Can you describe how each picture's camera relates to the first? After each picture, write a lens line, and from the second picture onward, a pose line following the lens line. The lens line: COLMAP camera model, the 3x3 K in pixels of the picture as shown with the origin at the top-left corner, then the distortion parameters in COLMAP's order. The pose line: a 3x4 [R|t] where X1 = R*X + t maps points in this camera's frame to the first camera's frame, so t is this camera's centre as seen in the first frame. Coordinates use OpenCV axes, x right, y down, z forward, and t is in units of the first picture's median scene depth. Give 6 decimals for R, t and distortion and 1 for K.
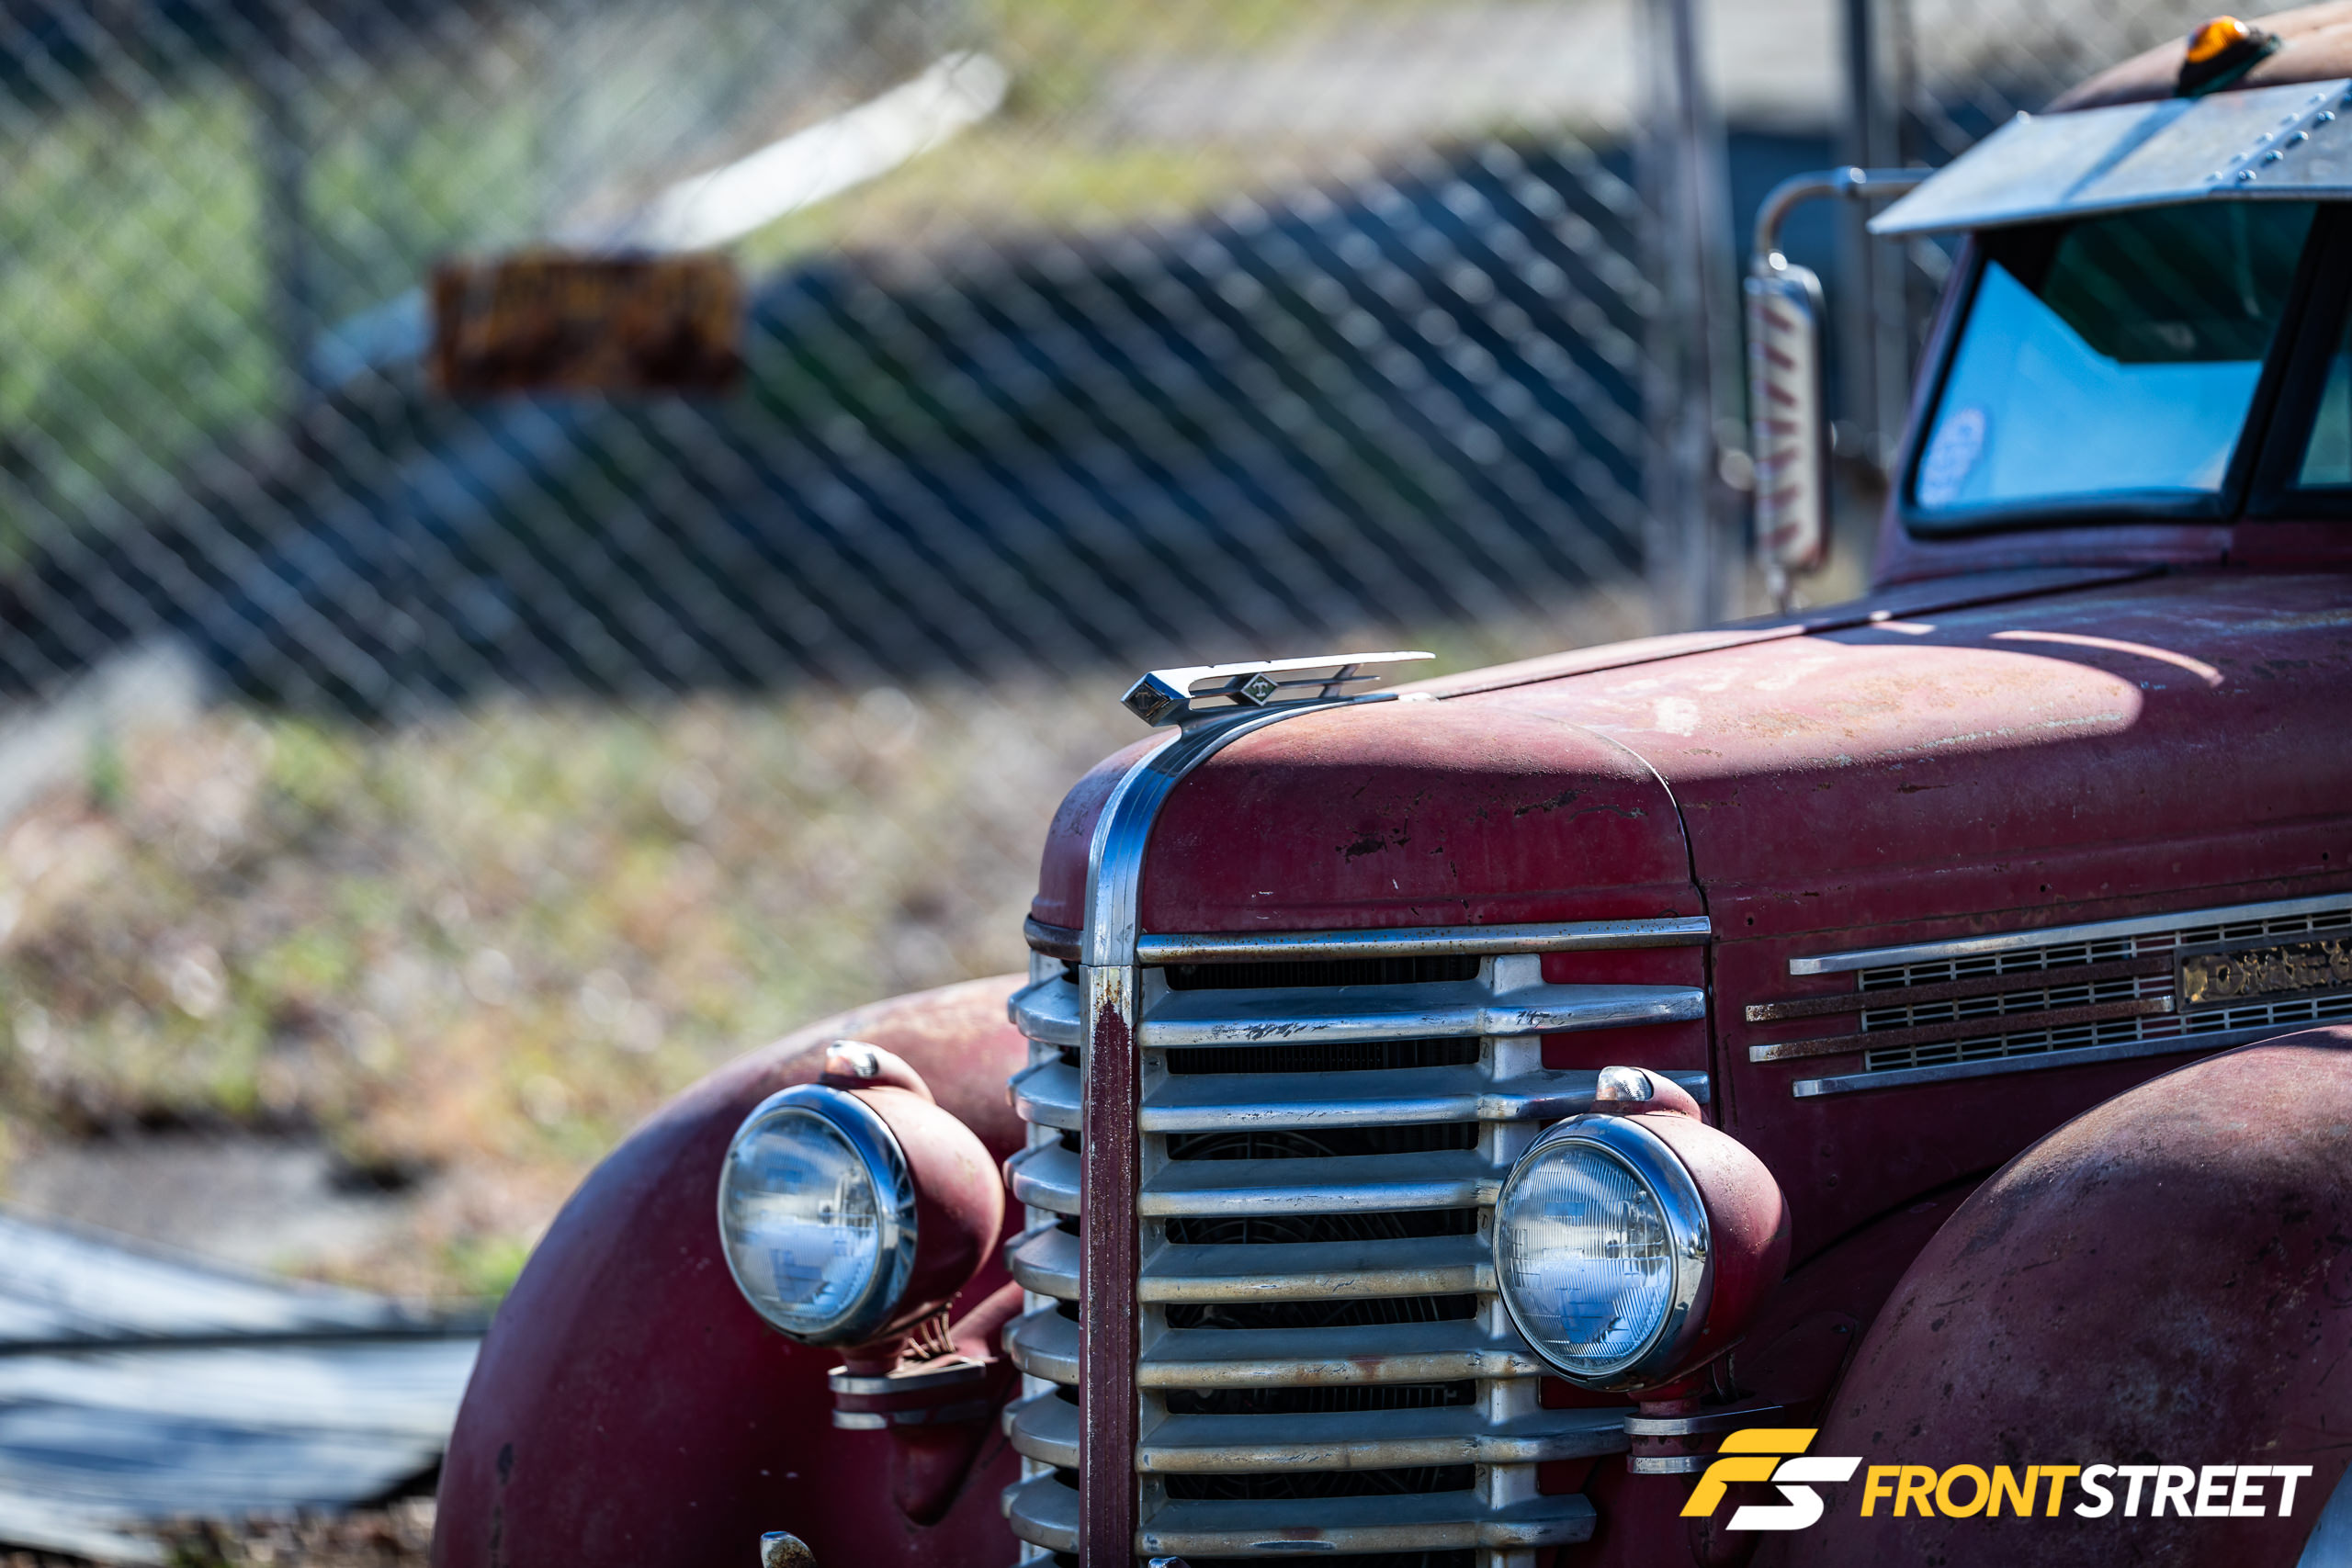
lens RADIAL K [[13469.3, 0, 1176.0], [0, 13469.3, 784.0], [0, 0, 1]] dist [0.149012, -16.609974]
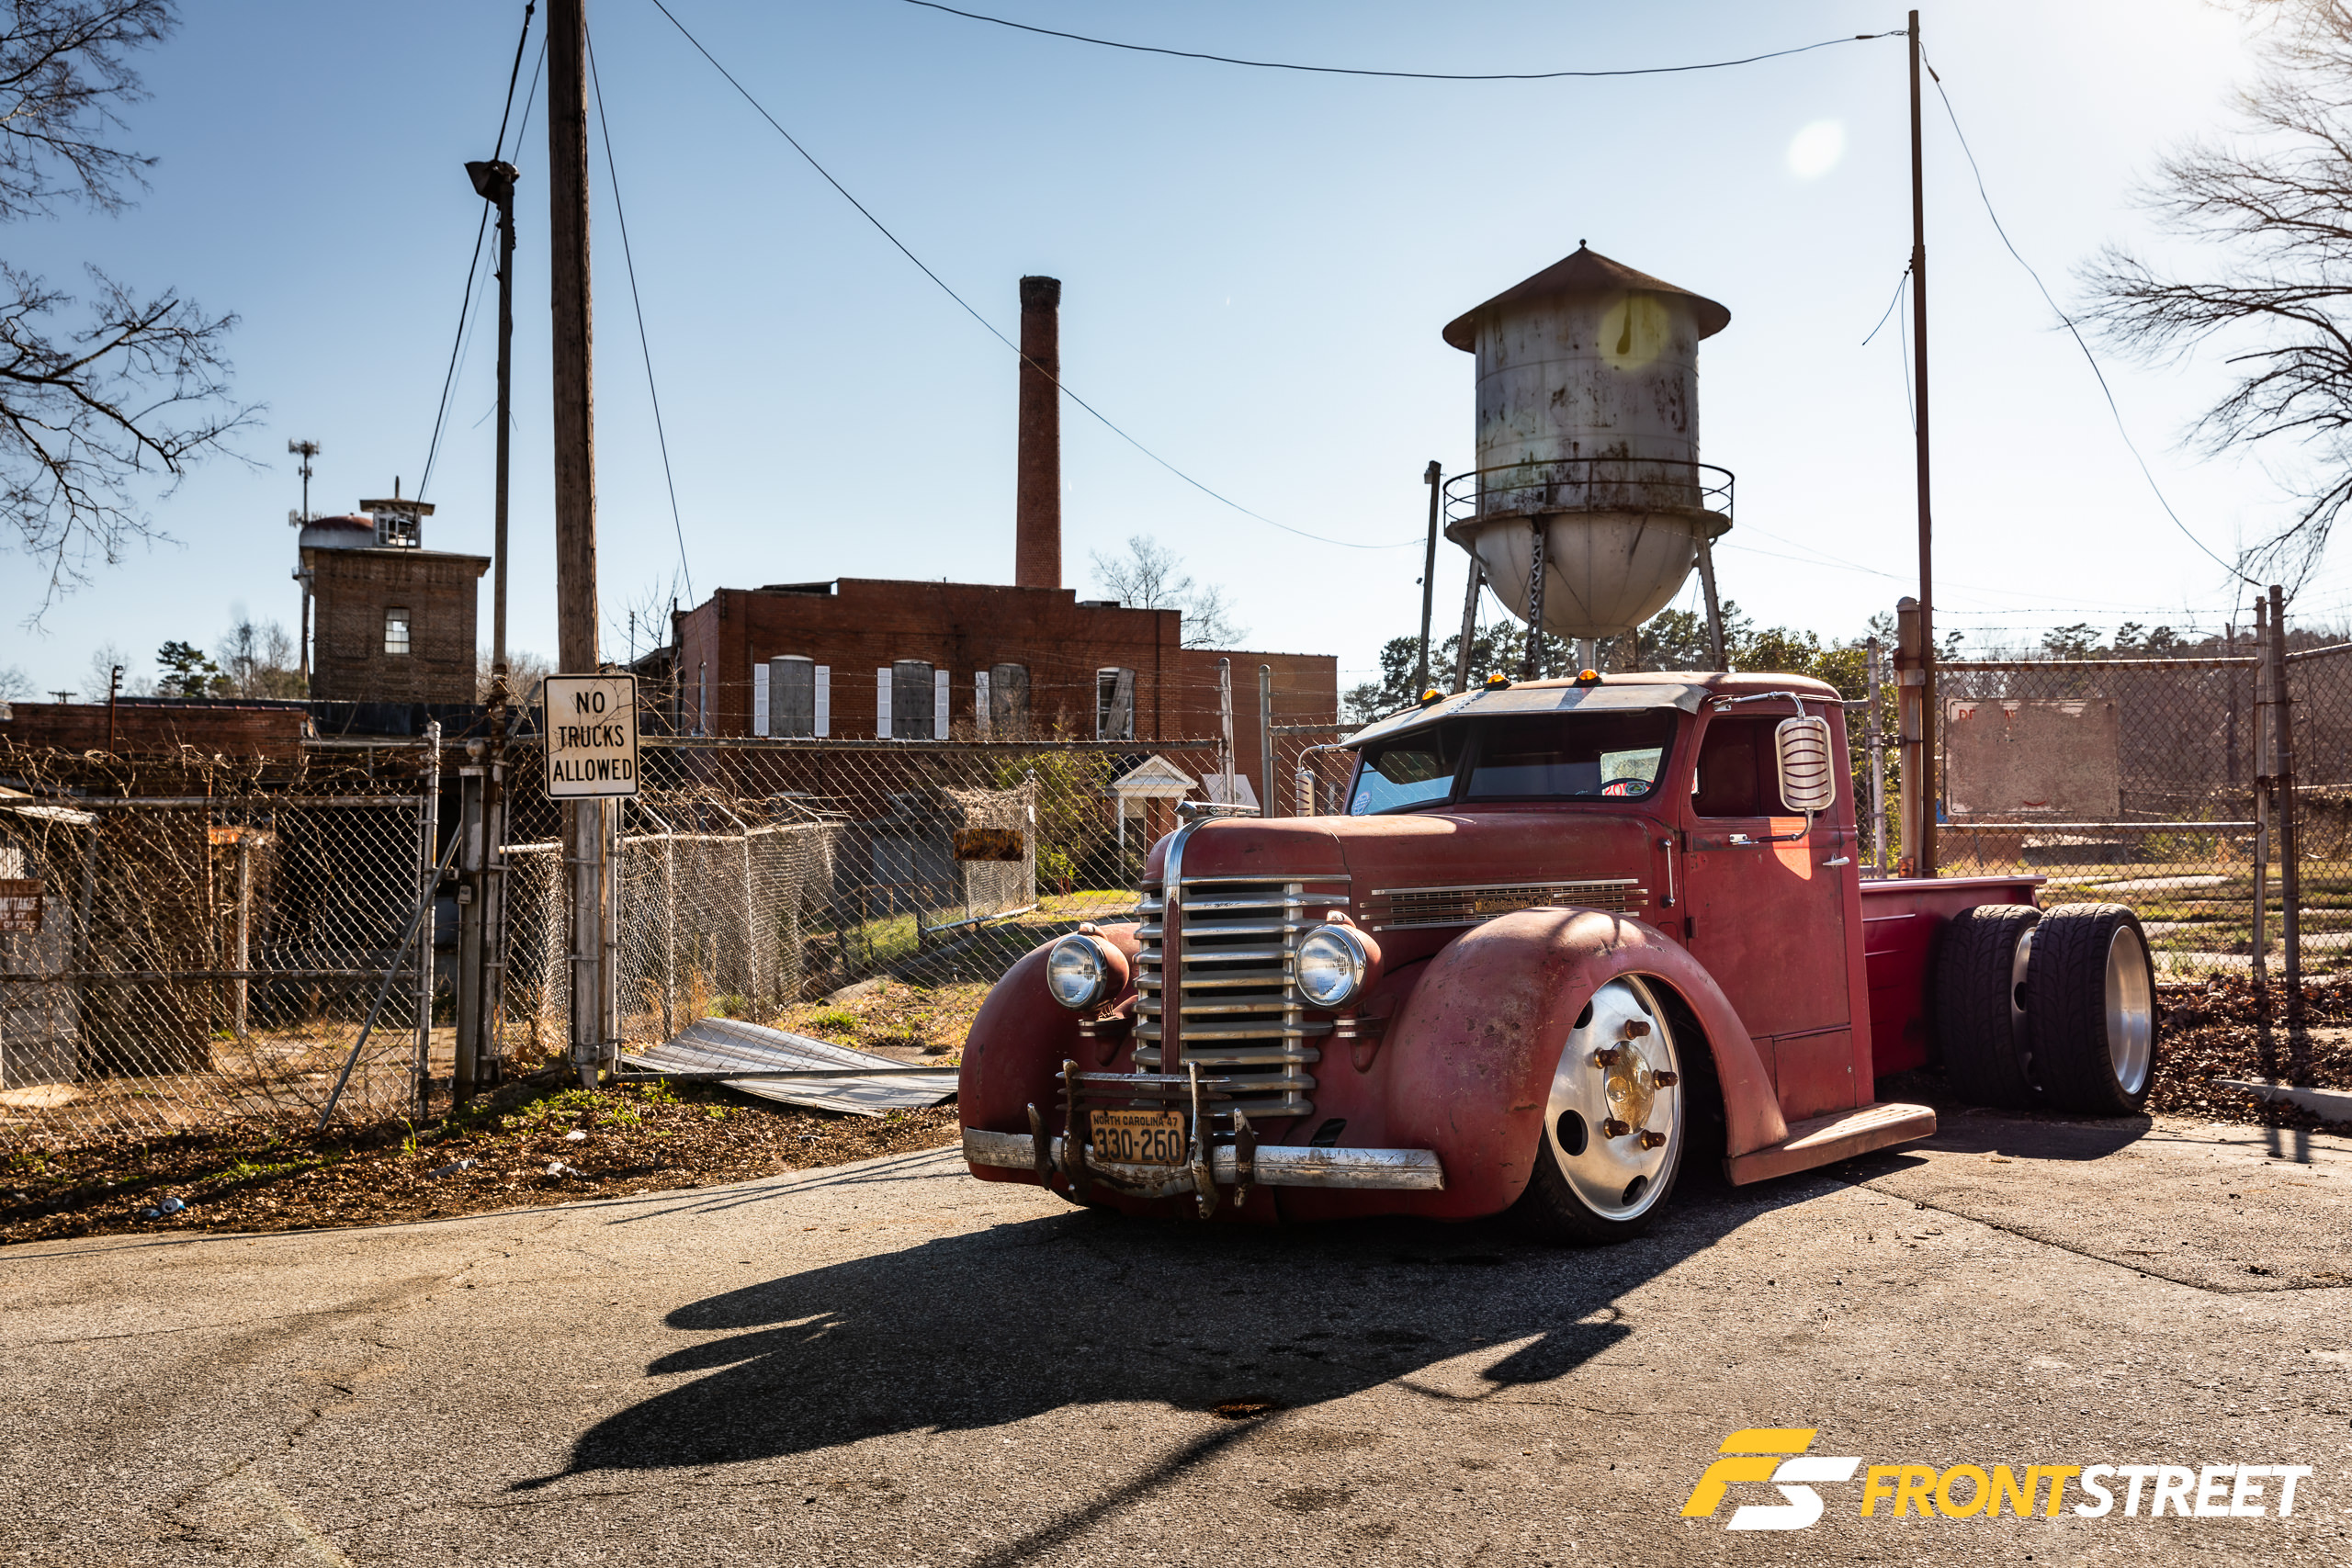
lens RADIAL K [[1903.2, 0, 1176.5], [0, 1903.2, 788.8], [0, 0, 1]] dist [-0.003776, -0.001456]
pose [[0.997566, 0.017126, 0.067597, -0.035812], [-0.007215, 0.989518, -0.144229, 0.057041], [-0.069359, 0.143390, 0.987233, 0.529235]]
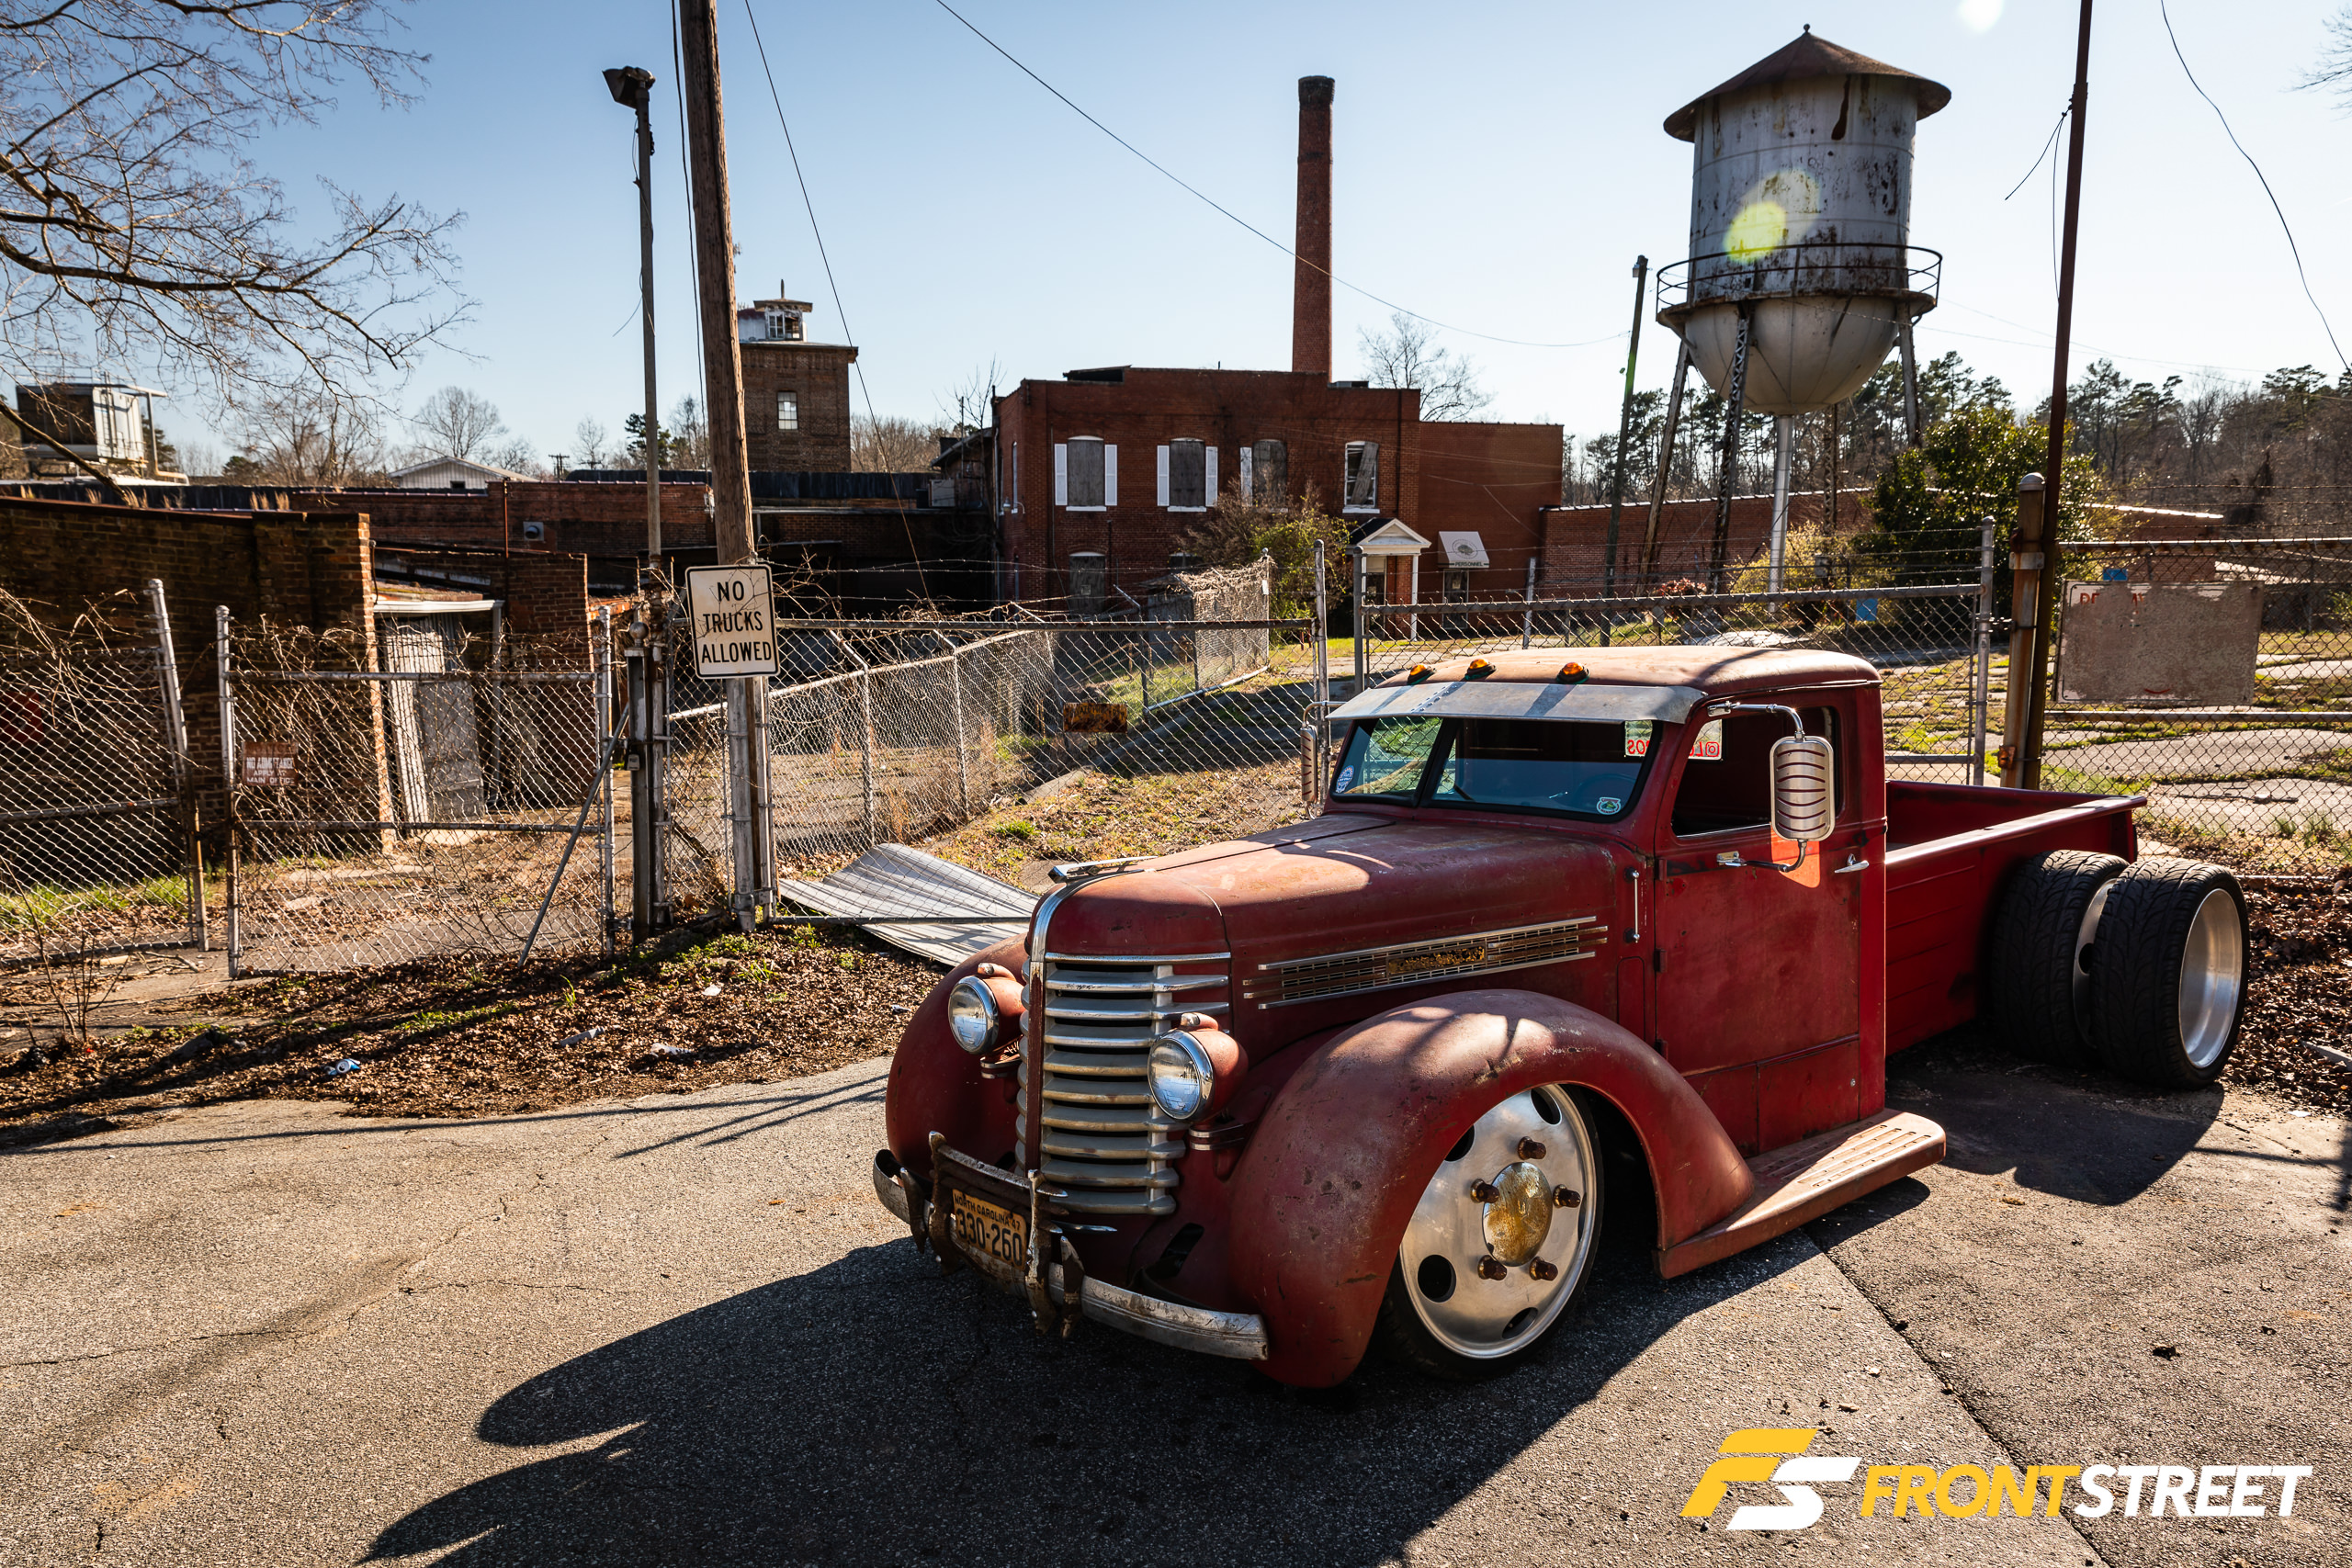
lens RADIAL K [[1555.3, 0, 1178.0], [0, 1555.3, 788.8], [0, 0, 1]] dist [0.009608, -0.001863]
pose [[0.994918, 0.029724, -0.096204, 0.060479], [-0.027102, 0.999228, 0.028448, -0.037184], [0.096975, -0.025696, 0.994955, 0.643046]]
